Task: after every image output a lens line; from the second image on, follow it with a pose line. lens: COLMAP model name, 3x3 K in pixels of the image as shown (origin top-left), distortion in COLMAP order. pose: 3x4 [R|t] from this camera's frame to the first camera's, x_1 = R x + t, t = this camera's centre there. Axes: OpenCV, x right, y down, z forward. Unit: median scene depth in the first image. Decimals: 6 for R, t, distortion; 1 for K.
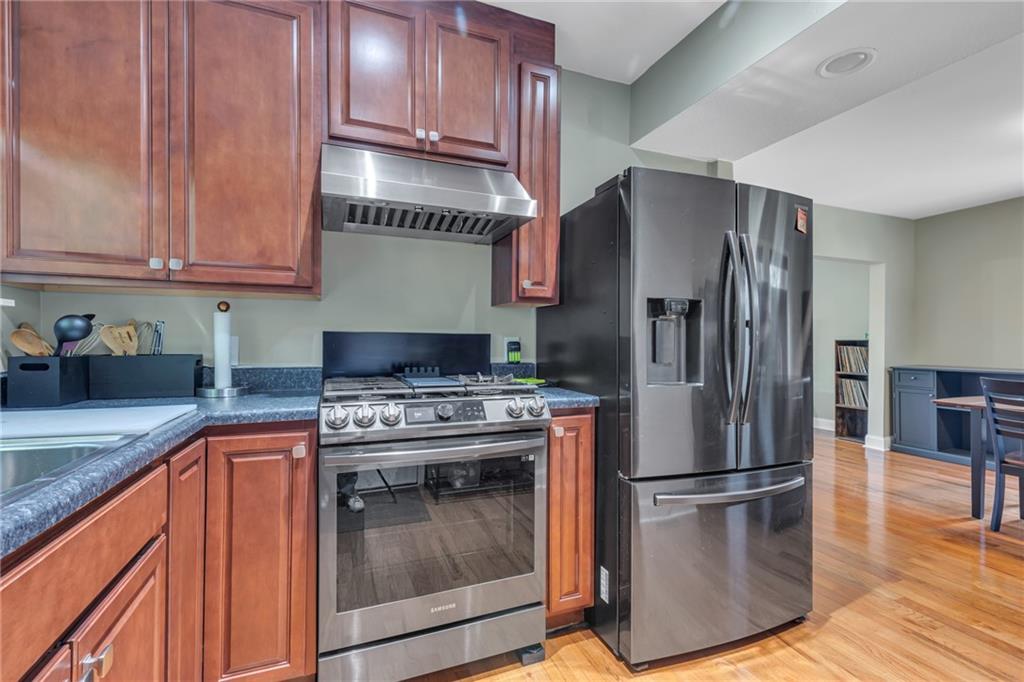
lens RADIAL K [[460.4, 0, 515.0], [0, 460.4, 338.2], [0, 0, 1]] dist [0.000013, -0.000520]
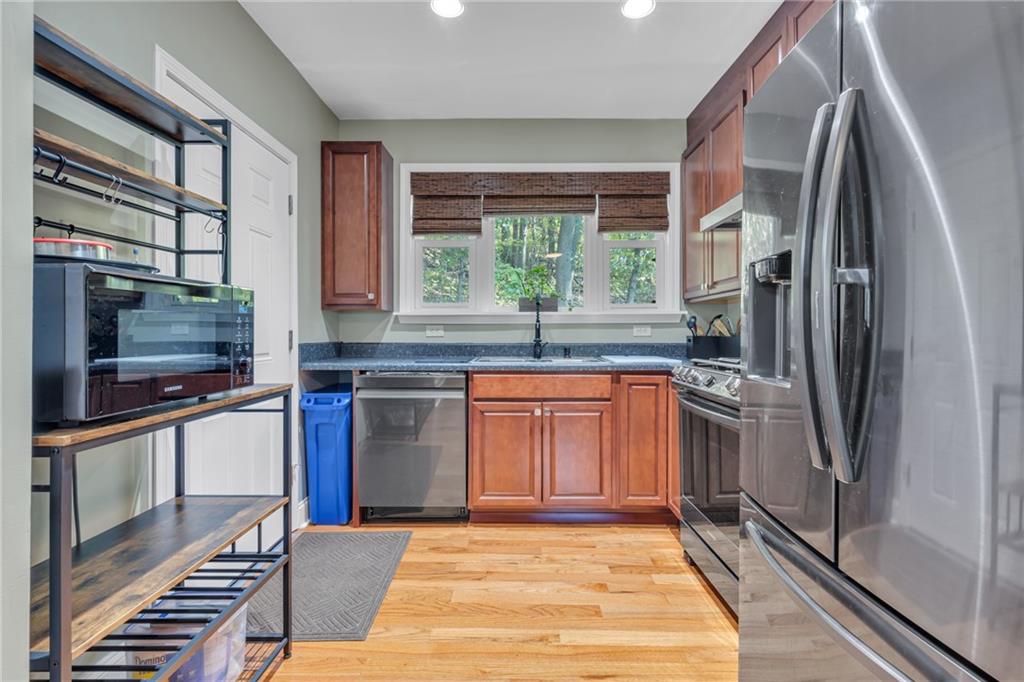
lens RADIAL K [[459.4, 0, 515.8], [0, 459.4, 331.3], [0, 0, 1]] dist [-0.001017, -0.000239]
pose [[-0.377617, -0.006218, -0.925941, 1.130734], [-0.000037, 0.999978, -0.006700, 0.029438], [0.925962, -0.002496, -0.377609, 0.896694]]
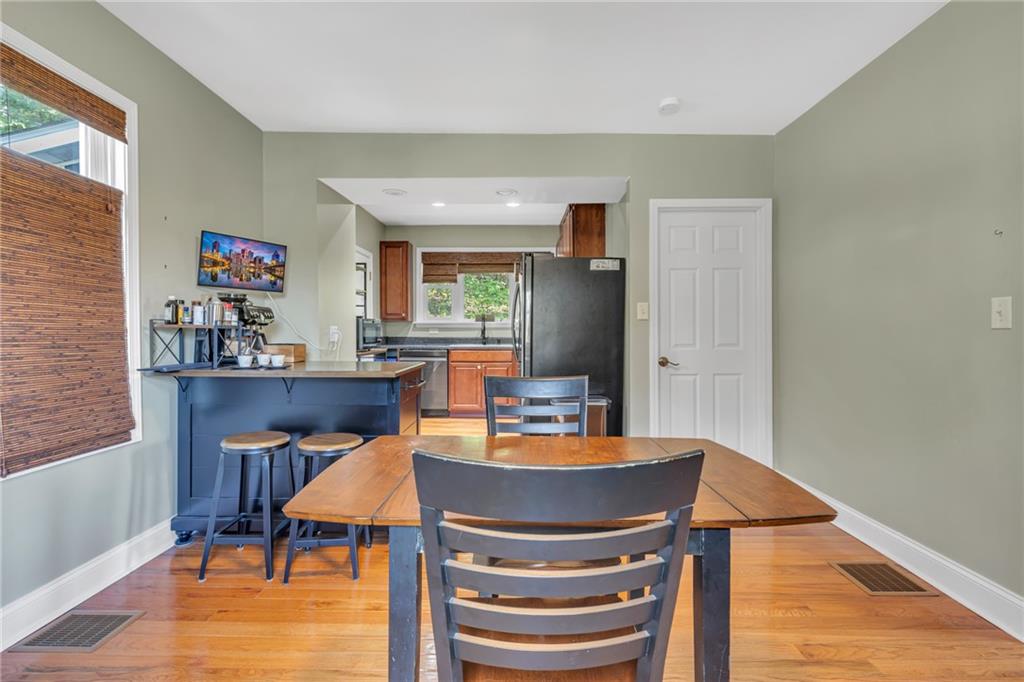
lens RADIAL K [[460.4, 0, 515.0], [0, 460.4, 338.2], [0, 0, 1]] dist [0.000013, -0.000520]
pose [[-0.382080, 0.008209, -0.924093, 2.825908], [0.000459, 0.999962, 0.008693, 0.040575], [0.924129, 0.002898, -0.382069, 1.985710]]
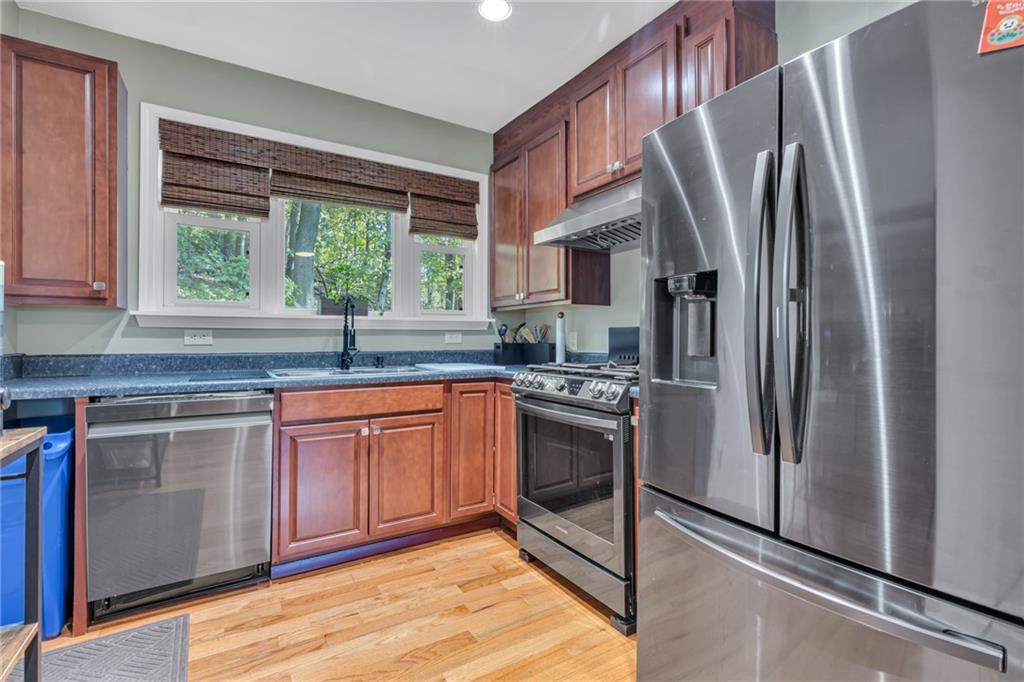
lens RADIAL K [[460.4, 0, 515.0], [0, 460.4, 338.2], [0, 0, 1]] dist [0.000013, -0.000520]
pose [[0.171867, -0.005396, -0.985105, 1.072885], [0.001361, 0.999985, -0.005240, 0.026459], [0.985119, -0.000440, 0.171871, 0.579991]]
